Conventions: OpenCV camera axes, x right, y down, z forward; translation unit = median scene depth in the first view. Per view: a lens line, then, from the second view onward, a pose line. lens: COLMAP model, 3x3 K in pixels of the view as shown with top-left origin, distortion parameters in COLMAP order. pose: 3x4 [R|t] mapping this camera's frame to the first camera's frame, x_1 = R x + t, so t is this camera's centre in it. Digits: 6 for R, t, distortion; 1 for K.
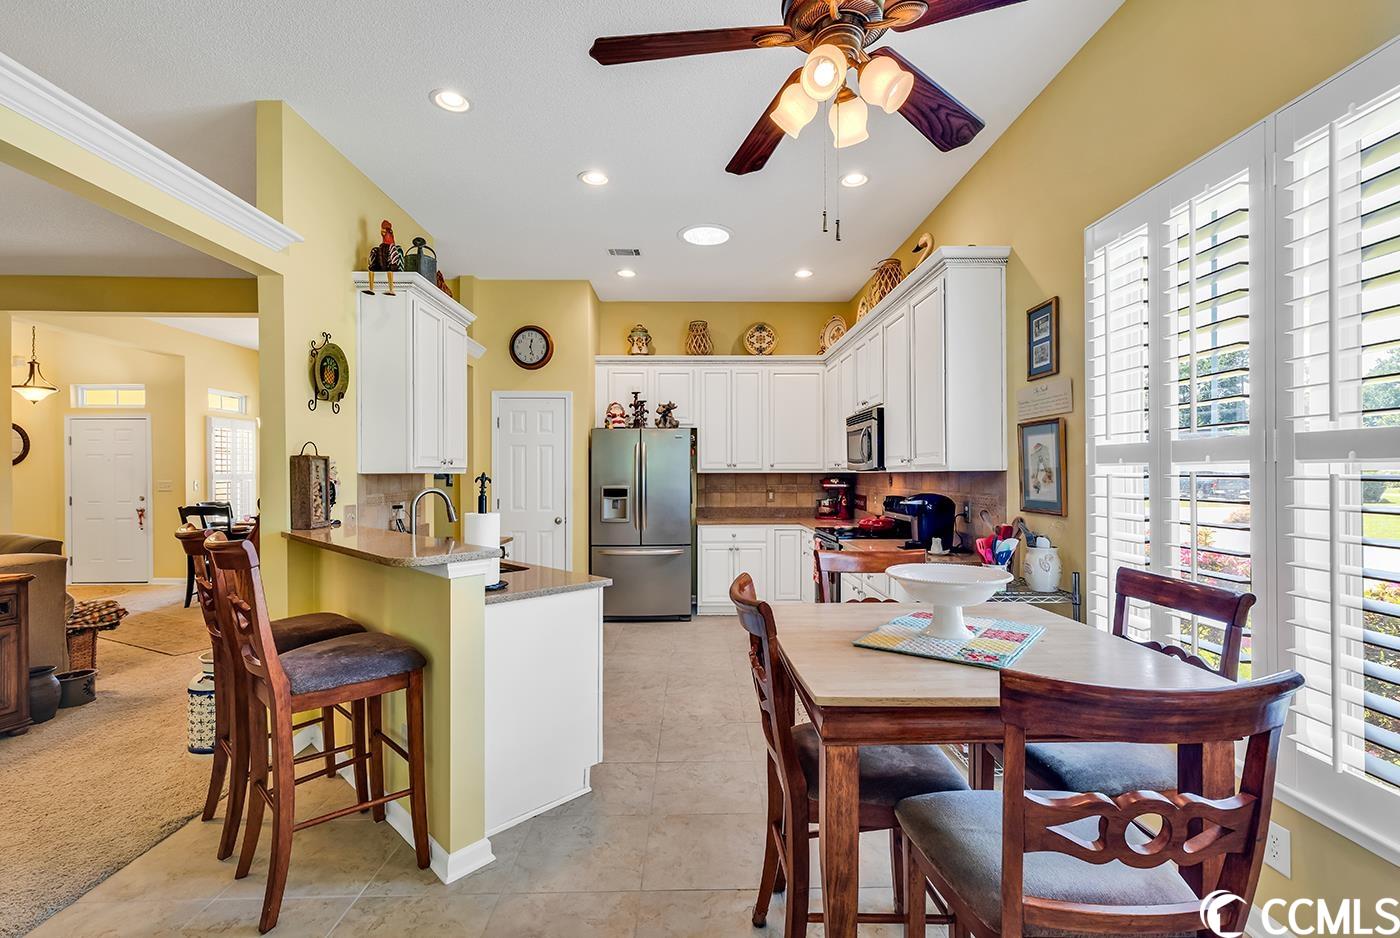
lens RADIAL K [[621.1, 0, 700.0], [0, 621.1, 469.0], [0, 0, 1]] dist [0.003763, 0.000382]
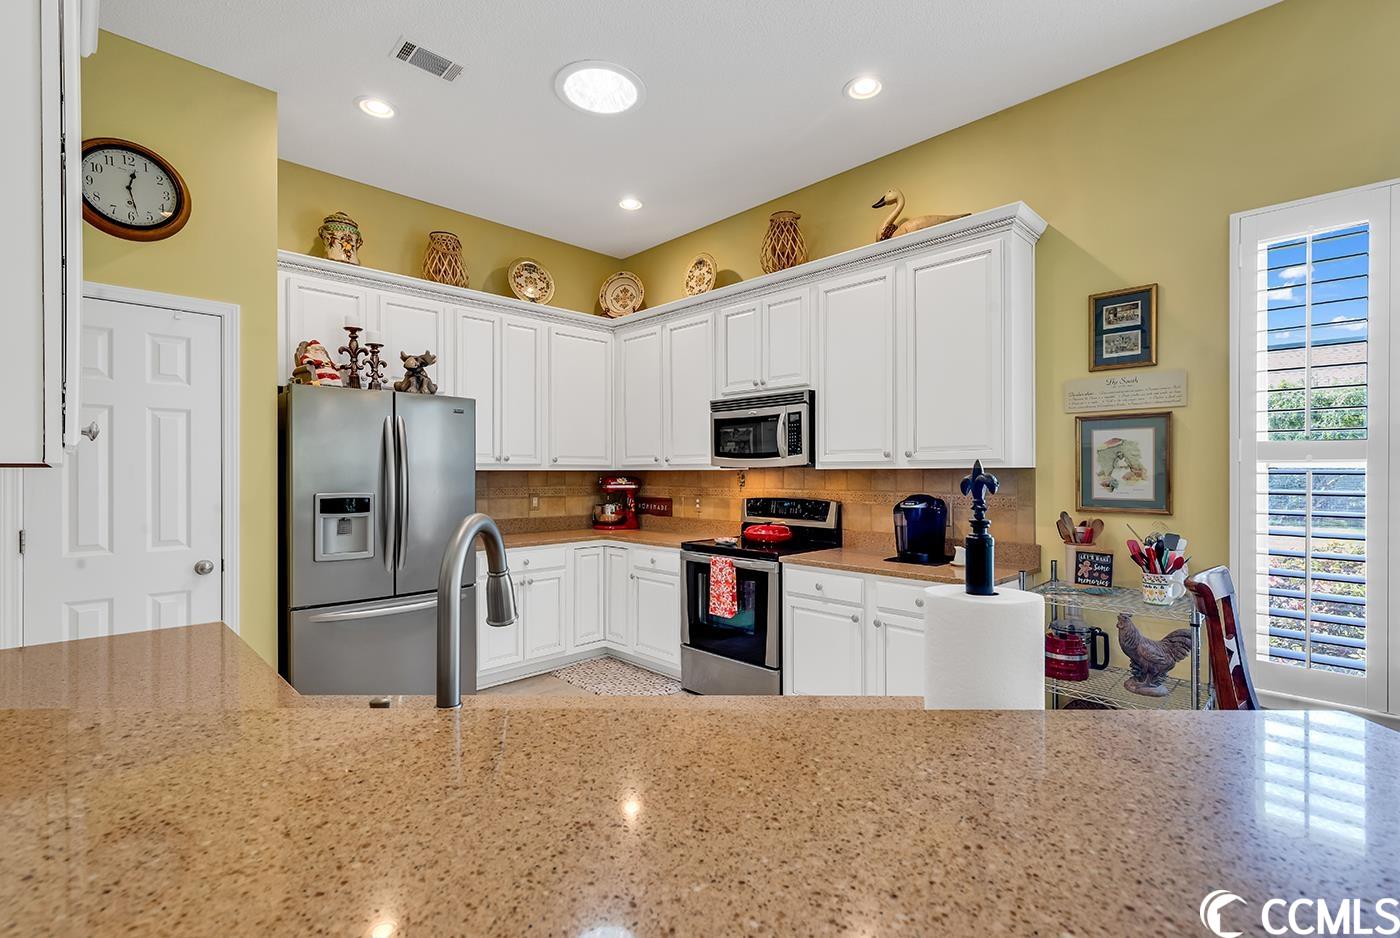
lens RADIAL K [[630.9, 0, 704.6], [0, 630.9, 472.4], [0, 0, 1]] dist [0.000190, -0.000165]
pose [[0.723176, 0.001486, 0.690662, -0.283762], [-0.005906, 0.999974, 0.004032, 0.005005], [-0.690639, -0.006995, 0.723166, 0.375484]]
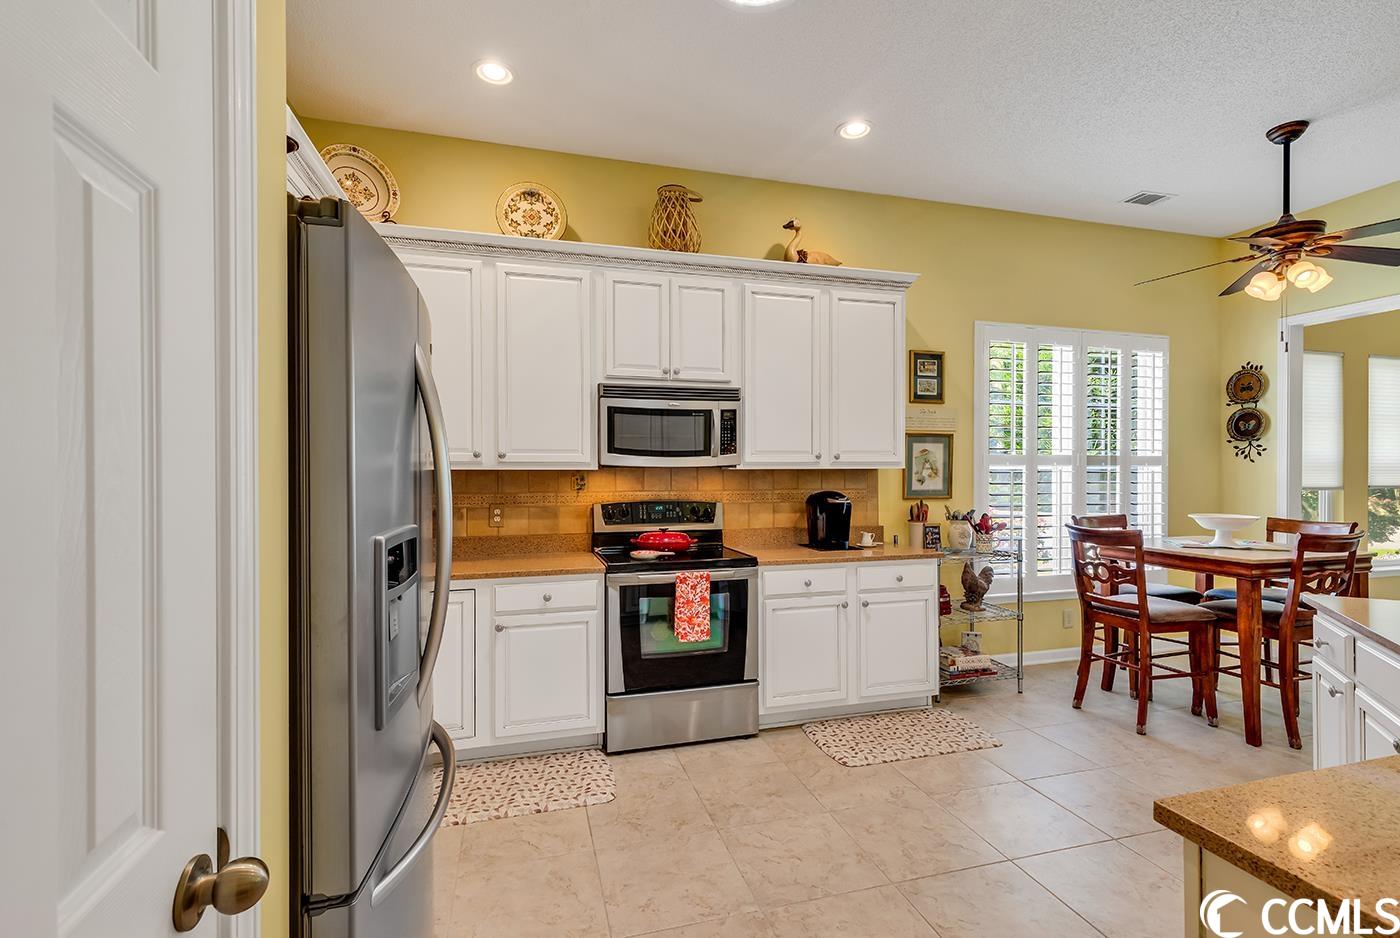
lens RADIAL K [[630.9, 0, 704.6], [0, 630.9, 472.4], [0, 0, 1]] dist [0.000190, -0.000165]
pose [[-0.256396, 0.000727, 0.966571, -0.357303], [-0.004437, 0.999988, -0.001929, 0.008002], [-0.966562, -0.004783, -0.256390, 0.935620]]
